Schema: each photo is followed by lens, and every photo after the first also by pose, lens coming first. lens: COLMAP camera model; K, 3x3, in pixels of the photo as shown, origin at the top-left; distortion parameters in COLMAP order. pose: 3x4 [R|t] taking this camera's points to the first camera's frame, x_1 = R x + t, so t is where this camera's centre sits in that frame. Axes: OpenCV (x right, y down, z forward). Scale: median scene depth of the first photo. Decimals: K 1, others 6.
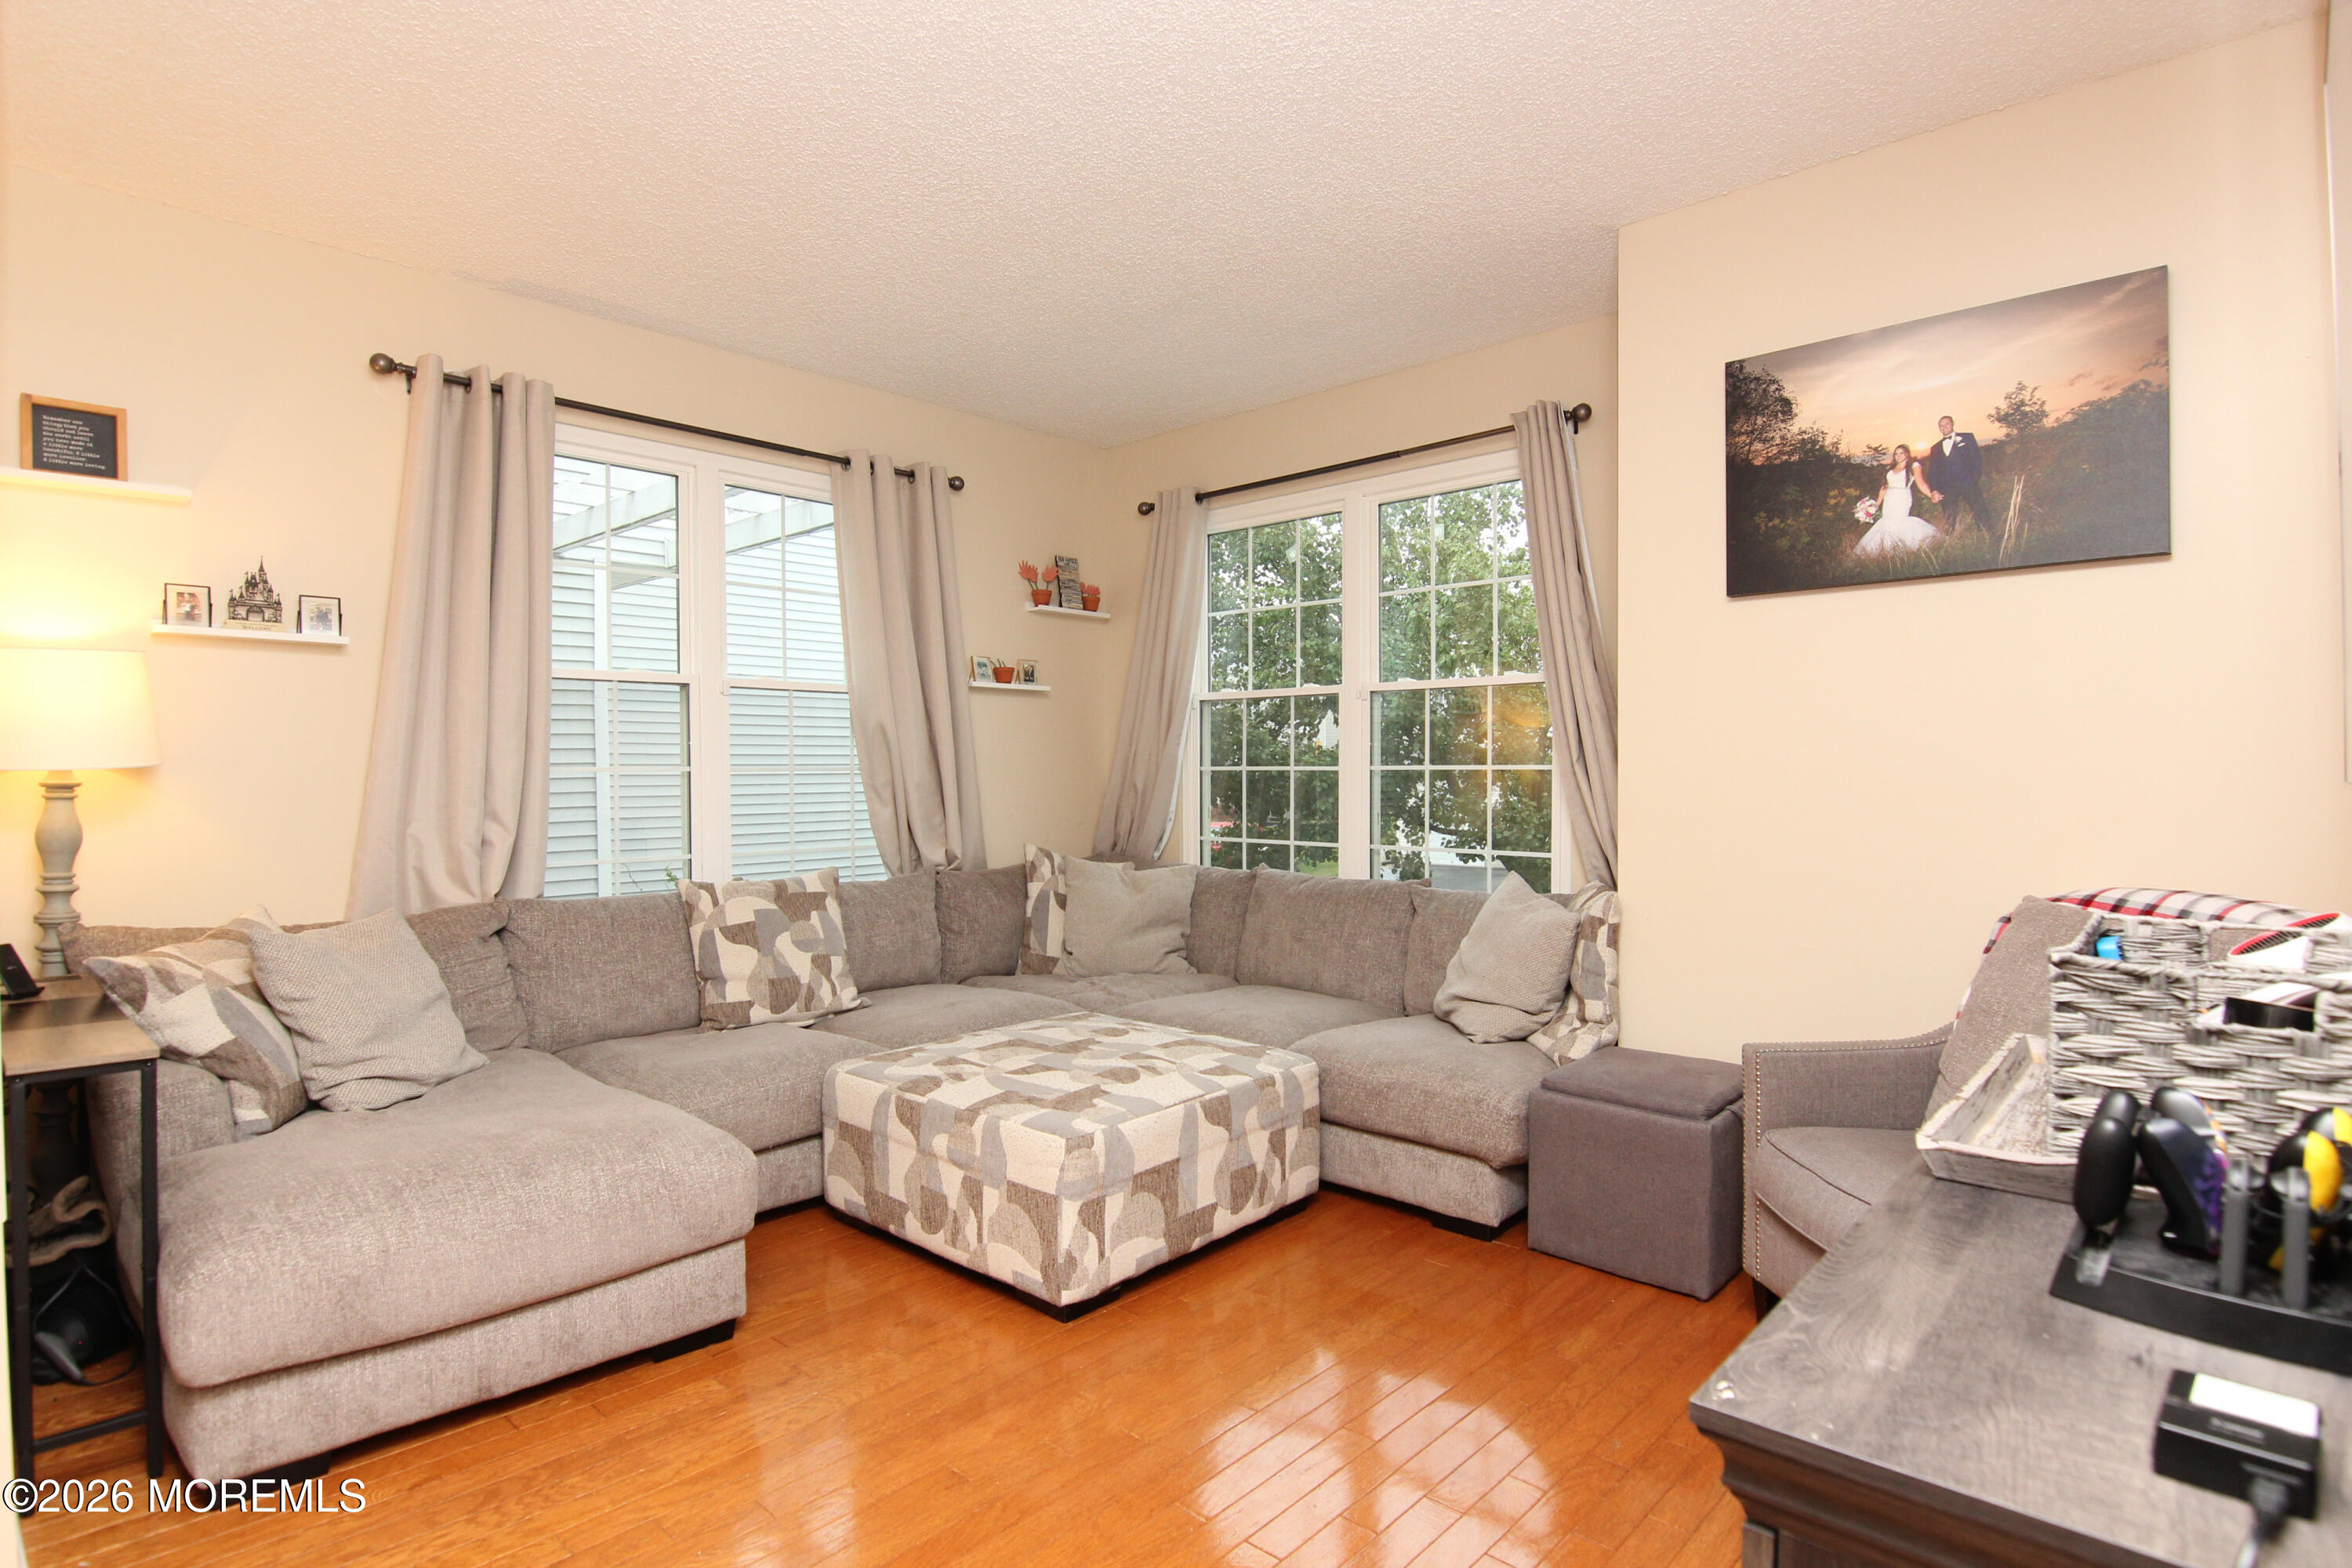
lens RADIAL K [[1214.8, 0, 1177.3], [0, 1214.8, 782.0], [0, 0, 1]] dist [-0.025448, -0.001007]
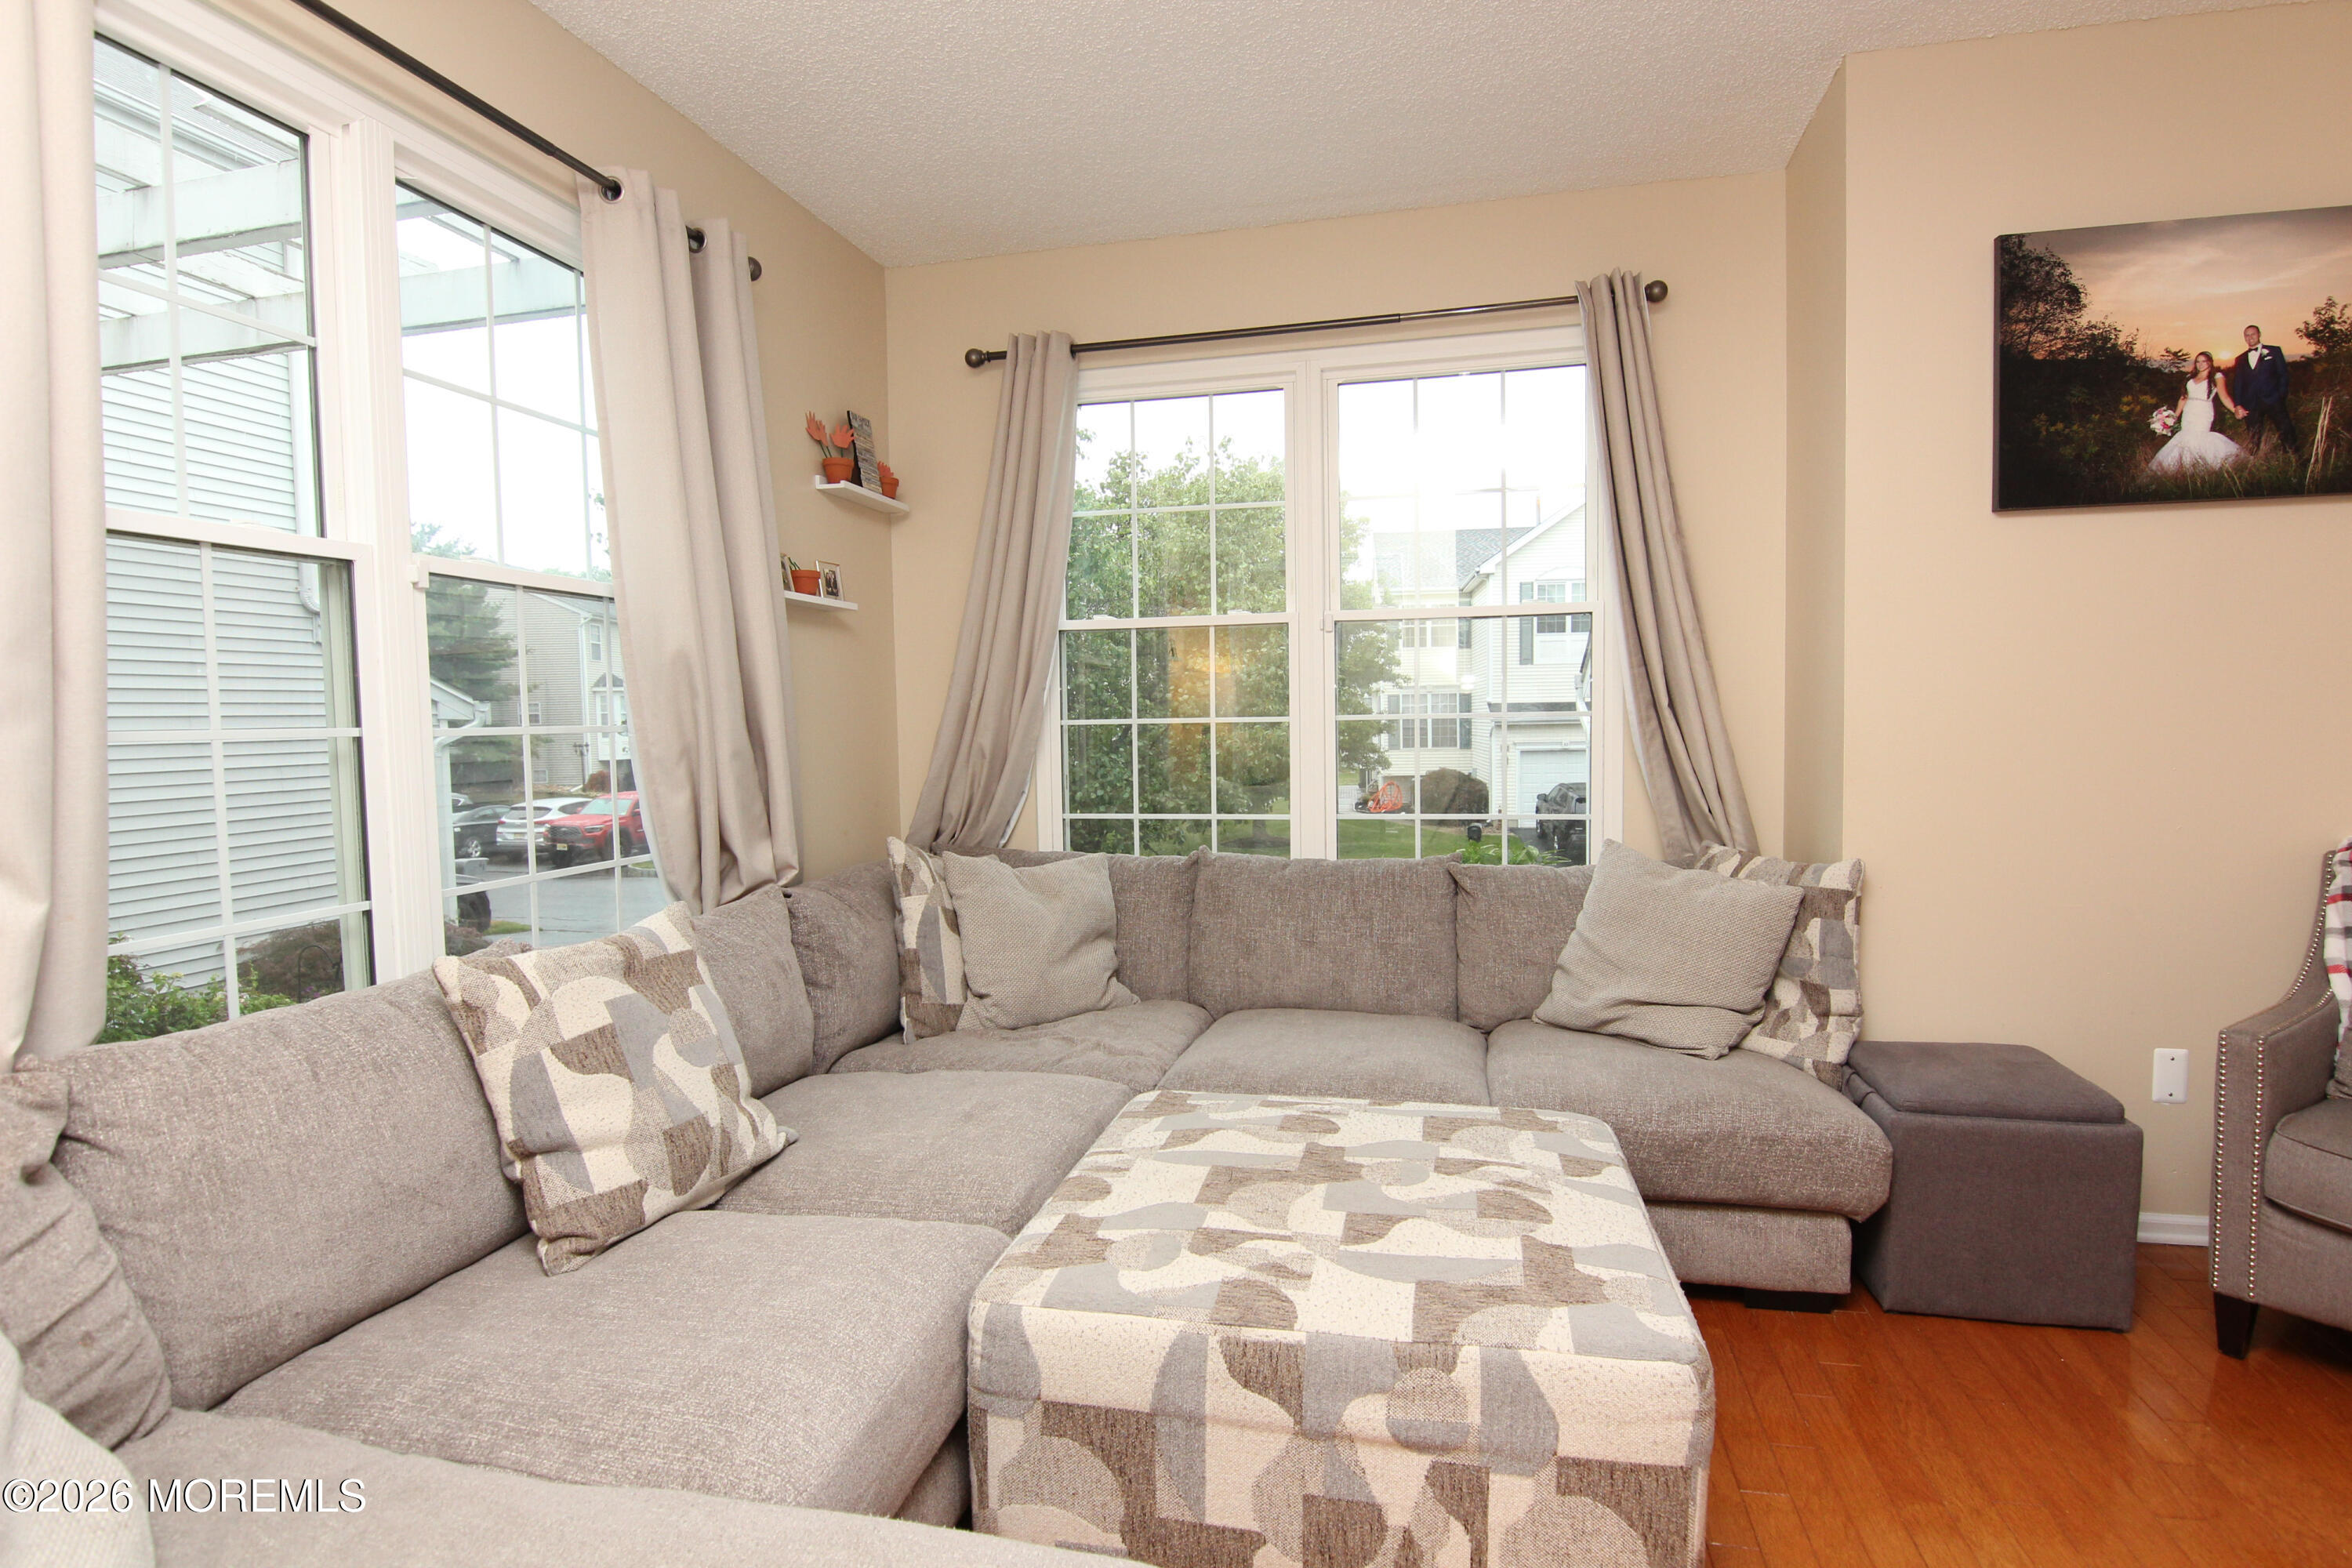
lens RADIAL K [[1214.8, 0, 1173.5], [0, 1214.8, 779.4], [0, 0, 1]] dist [-0.025448, -0.001007]
pose [[0.868660, -0.036804, 0.494039, -0.498140], [0.019807, 0.999019, 0.039597, -0.006529], [-0.495012, -0.024611, 0.868538, 0.553282]]
